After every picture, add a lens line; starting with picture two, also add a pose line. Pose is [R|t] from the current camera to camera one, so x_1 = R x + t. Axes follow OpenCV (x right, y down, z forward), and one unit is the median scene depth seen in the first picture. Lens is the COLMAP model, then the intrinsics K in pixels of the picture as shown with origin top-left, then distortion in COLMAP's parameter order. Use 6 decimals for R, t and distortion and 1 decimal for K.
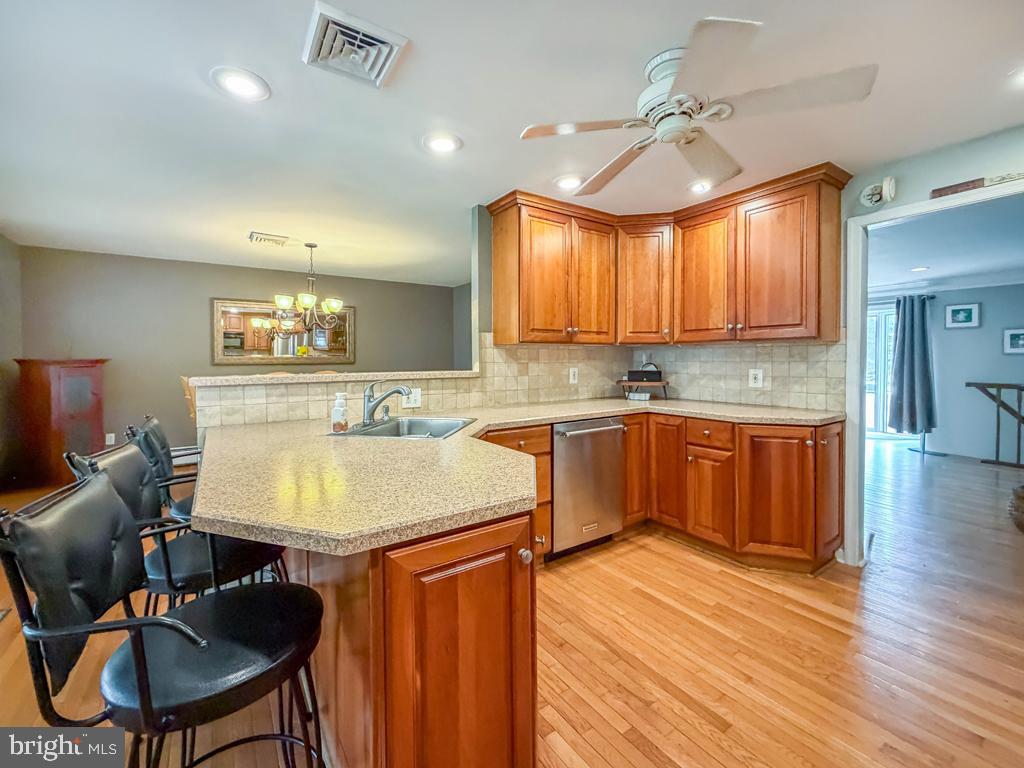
lens RADIAL K [[421.7, 0, 504.7], [0, 421.7, 373.6], [0, 0, 1]] dist [-0.007152, 0.001641]
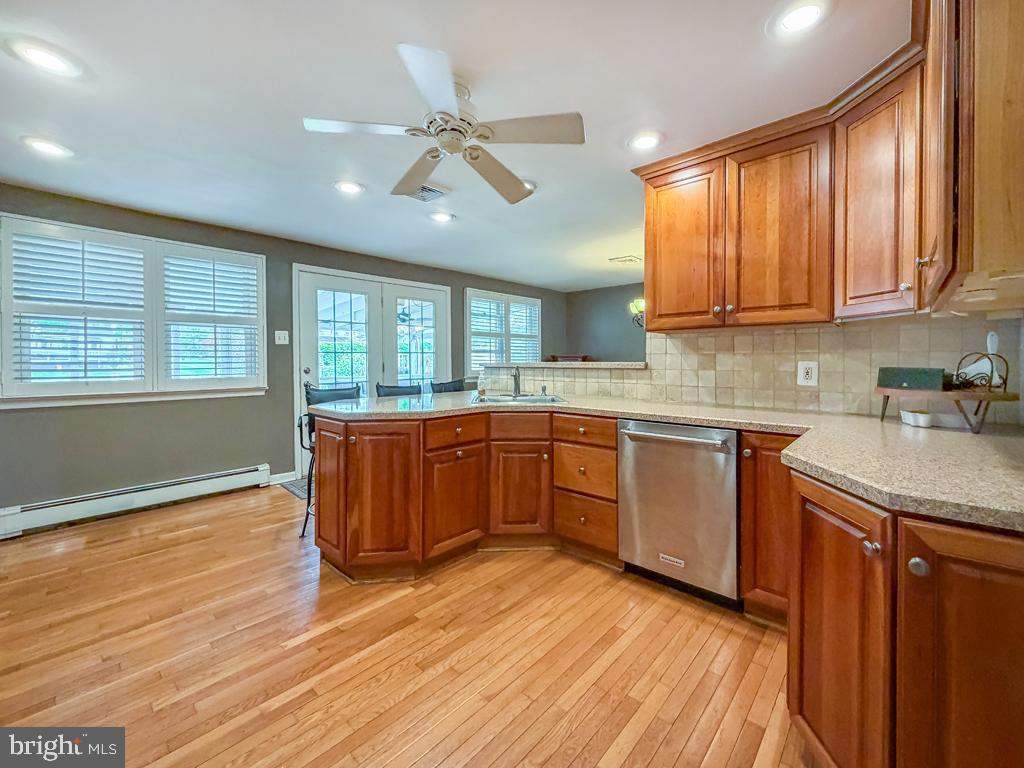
lens RADIAL K [[421.7, 0, 504.7], [0, 421.7, 375.0], [0, 0, 1]] dist [-0.007152, 0.001641]
pose [[0.224935, 0.034848, -0.973750, 0.798121], [-0.034698, 0.999013, 0.027737, 0.006262], [0.973756, 0.027548, 0.225922, 0.454159]]
